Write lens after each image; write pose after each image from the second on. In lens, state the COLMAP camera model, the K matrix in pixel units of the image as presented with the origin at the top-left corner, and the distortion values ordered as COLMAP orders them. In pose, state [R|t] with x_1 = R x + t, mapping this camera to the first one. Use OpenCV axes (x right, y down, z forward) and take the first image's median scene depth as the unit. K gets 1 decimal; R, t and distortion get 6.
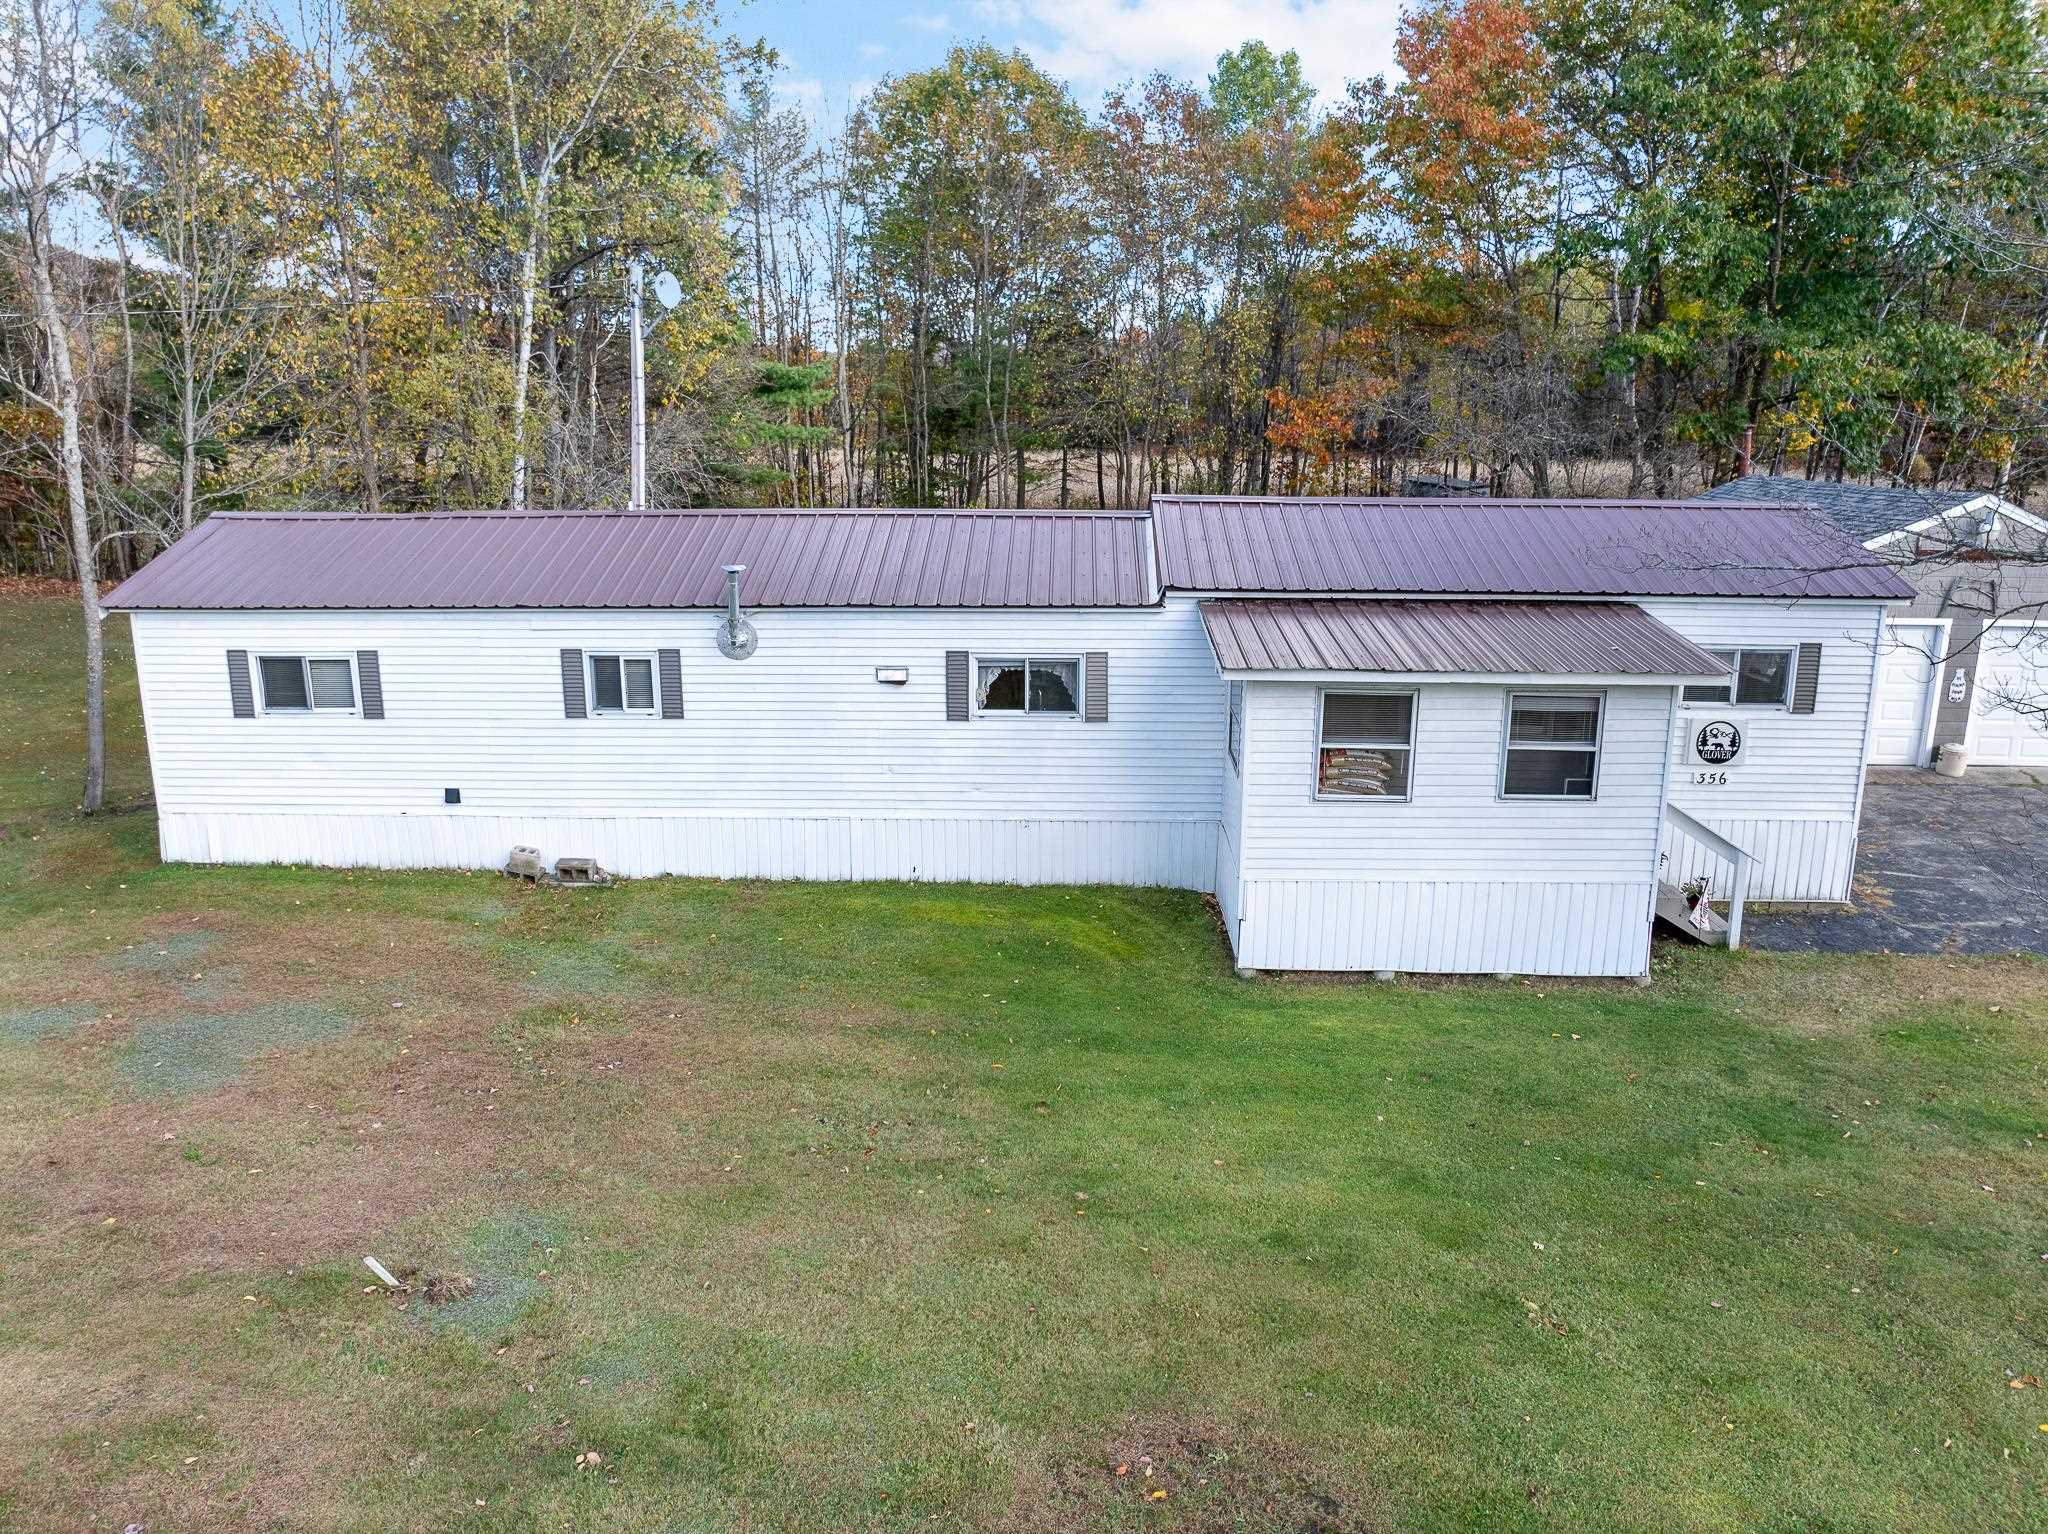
lens RADIAL K [[1441.2, 0, 1032.5], [0, 1441.2, 762.5], [0, 0, 1]] dist [-0.042981, 0.010982]
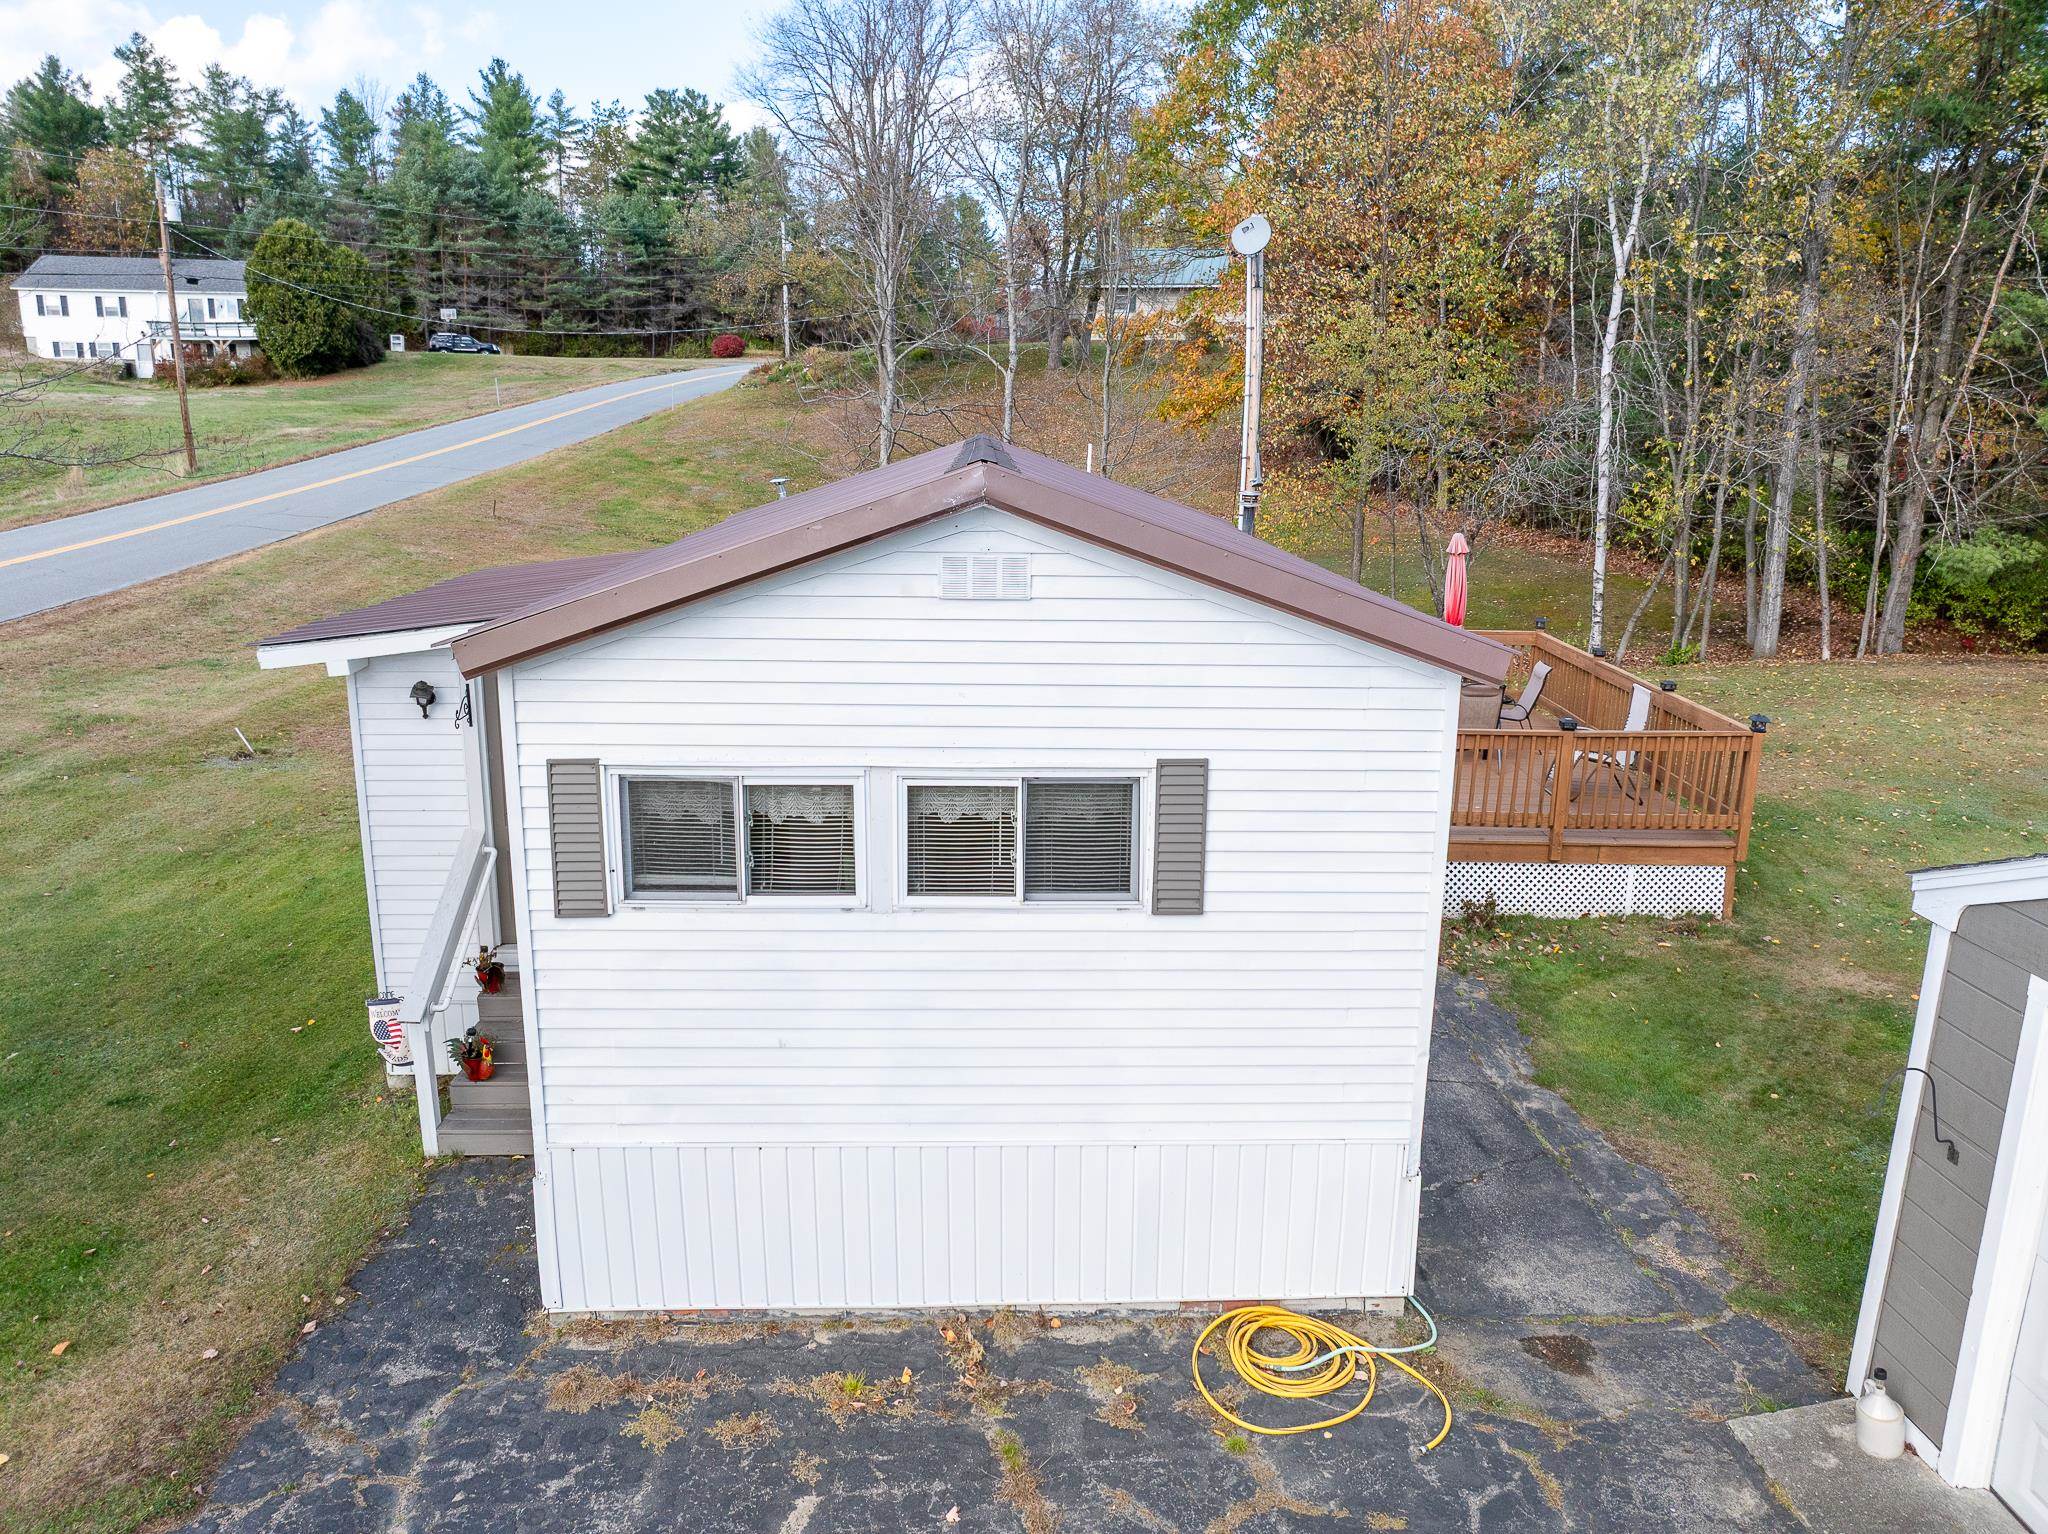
lens RADIAL K [[1441.2, 0, 1037.0], [0, 1441.2, 765.2], [0, 0, 1]] dist [-0.042981, 0.010982]
pose [[0.069648, 0.230011, -0.970693, 1.000303], [-0.240993, 0.948114, 0.207369, -0.203217], [0.968024, 0.219487, 0.121466, 1.070145]]
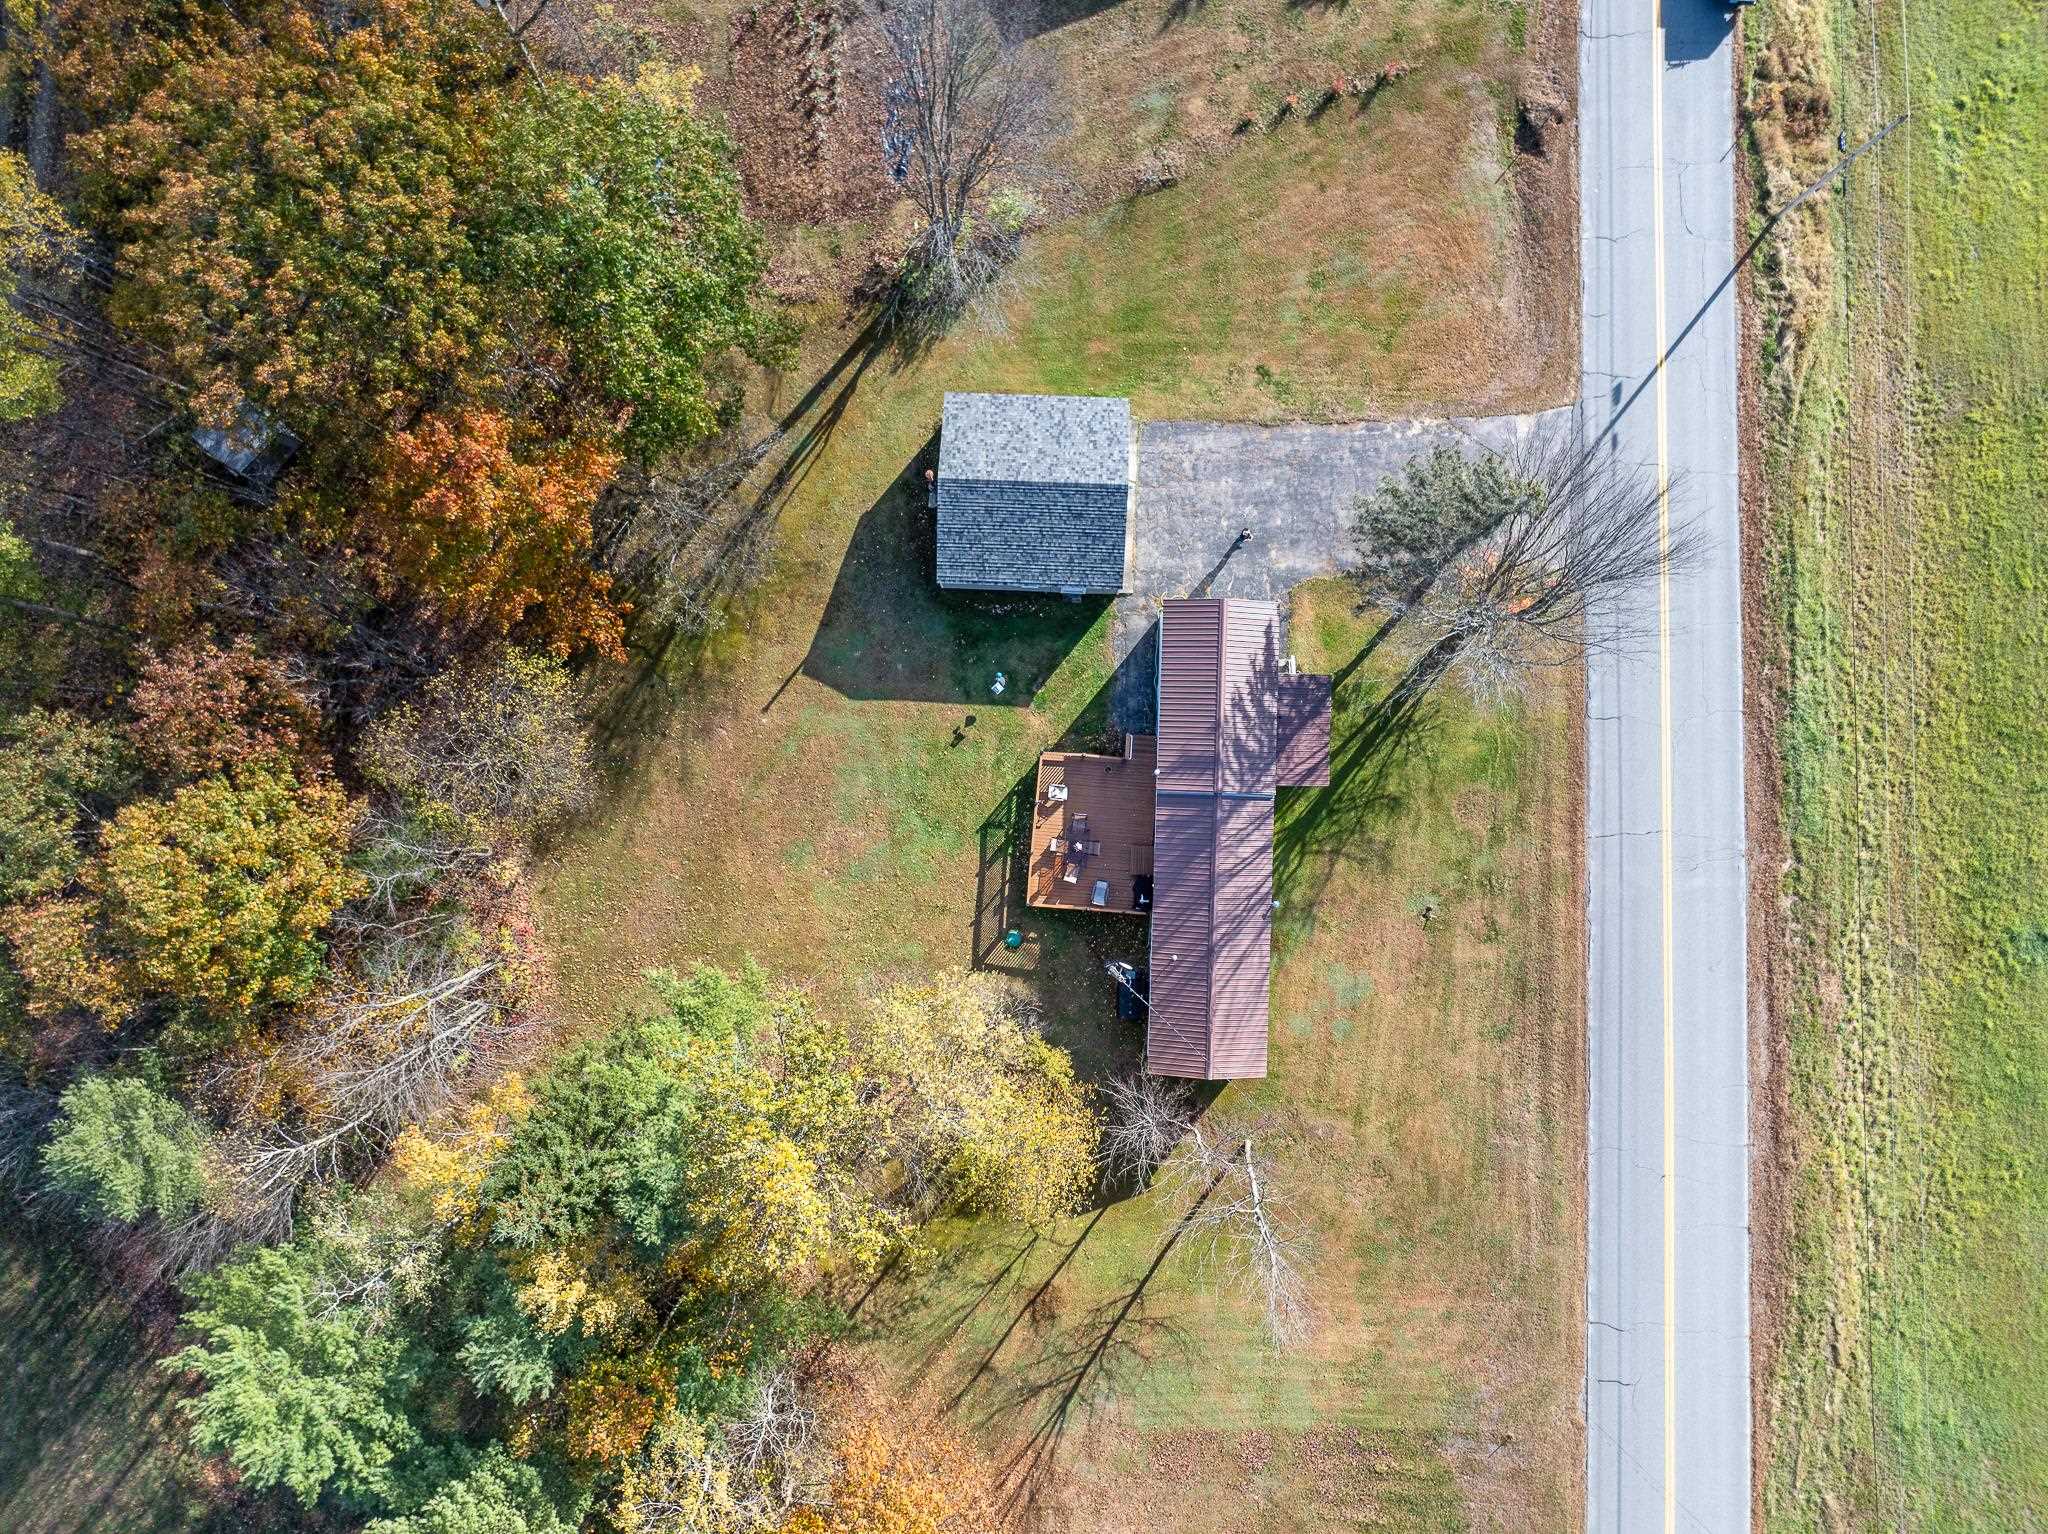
lens RADIAL K [[1441.2, 0, 1038.3], [0, 1441.2, 763.7], [0, 0, 1]] dist [-0.042981, 0.010982]
pose [[0.000836, -0.999791, 0.020410, 0.092491], [0.228415, 0.020061, 0.973357, -3.940714], [-0.973564, 0.003848, 0.228384, 0.702666]]
